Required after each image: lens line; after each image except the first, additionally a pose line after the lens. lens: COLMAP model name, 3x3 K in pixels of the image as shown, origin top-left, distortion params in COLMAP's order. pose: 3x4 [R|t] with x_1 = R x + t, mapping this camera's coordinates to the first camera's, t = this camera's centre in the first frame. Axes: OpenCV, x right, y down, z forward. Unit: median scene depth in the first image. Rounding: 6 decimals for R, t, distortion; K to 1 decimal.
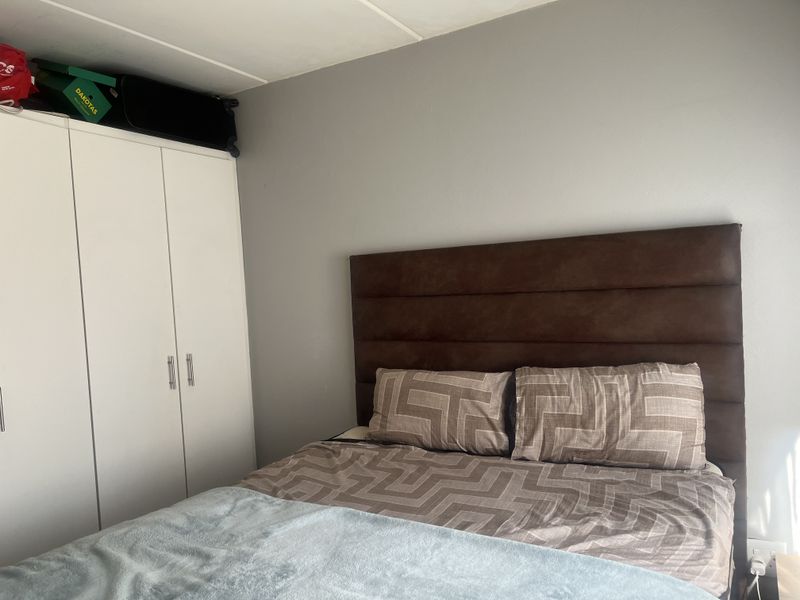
lens RADIAL K [[585.8, 0, 400.0], [0, 585.8, 300.0], [0, 0, 1]] dist [-0.000247, -0.001396]
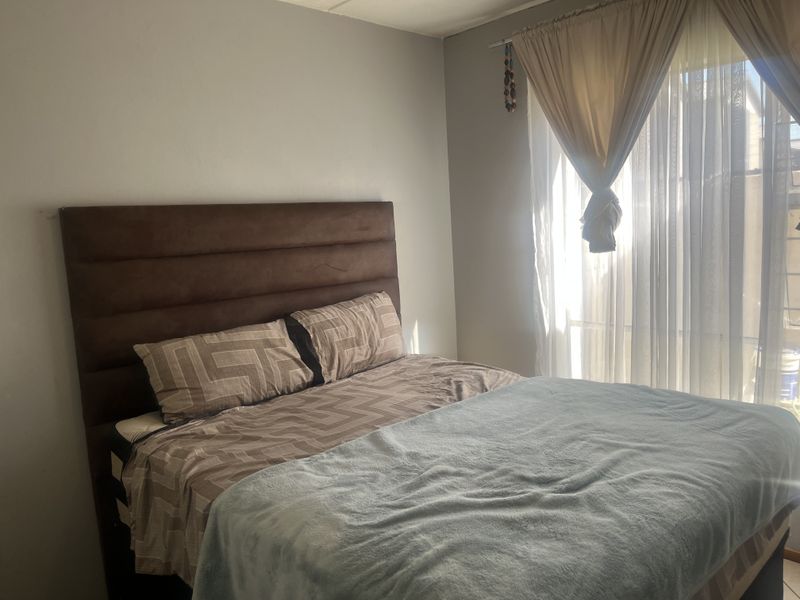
lens RADIAL K [[585.8, 0, 400.0], [0, 585.8, 300.0], [0, 0, 1]] dist [-0.000247, -0.001396]
pose [[0.285233, -0.086716, 0.954527, -0.878981], [0.068793, 0.995182, 0.069853, 0.024367], [-0.955986, 0.045741, 0.289824, 0.482376]]
